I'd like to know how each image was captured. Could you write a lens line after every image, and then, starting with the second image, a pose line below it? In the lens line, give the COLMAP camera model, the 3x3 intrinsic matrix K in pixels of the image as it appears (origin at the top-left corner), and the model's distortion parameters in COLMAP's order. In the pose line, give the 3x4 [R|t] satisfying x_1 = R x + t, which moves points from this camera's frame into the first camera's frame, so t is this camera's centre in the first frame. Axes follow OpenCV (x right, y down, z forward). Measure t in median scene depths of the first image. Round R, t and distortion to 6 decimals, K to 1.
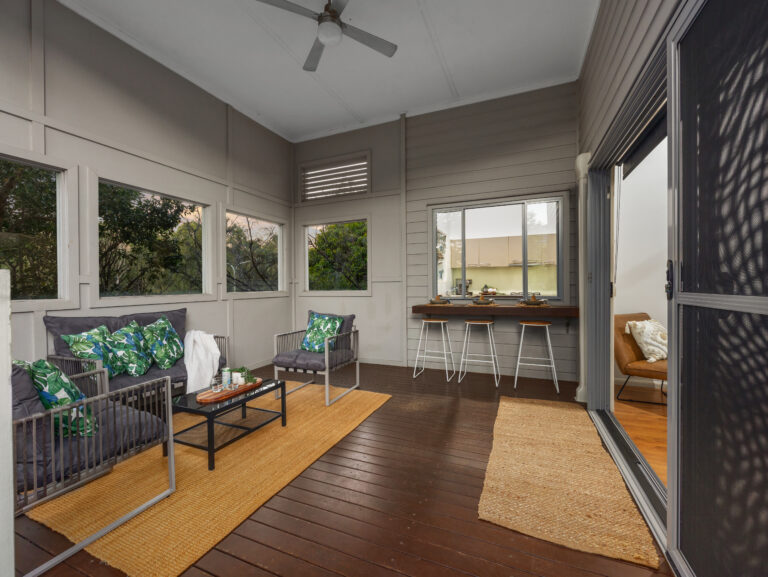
lens RADIAL K [[311.2, 0, 384.0], [0, 311.2, 288.5], [0, 0, 1]] dist [-0.030914, 0.000003]
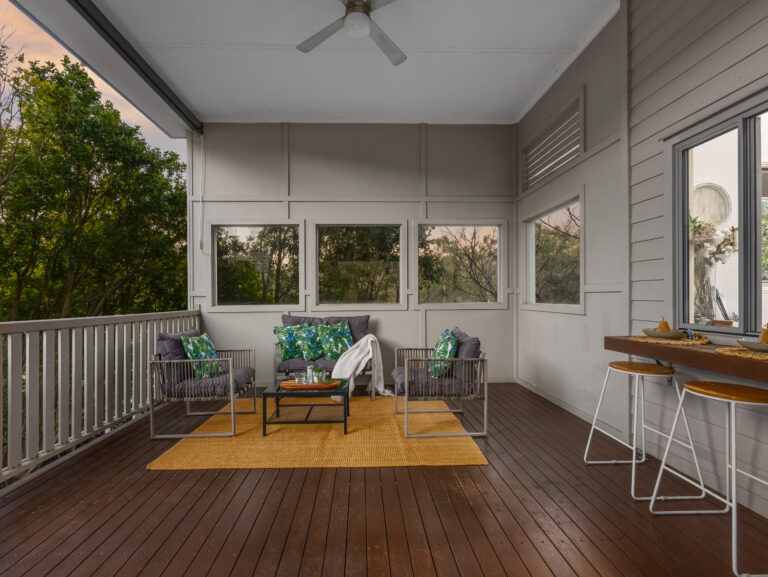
lens RADIAL K [[340.4, 0, 384.0], [0, 340.4, 288.5], [0, 0, 1]] dist [-0.003976, -0.000130]
pose [[0.429140, -0.012564, -0.903151, 0.582023], [-0.007193, 0.999824, -0.017327, -0.018226], [0.903209, 0.013932, 0.428974, 0.469135]]
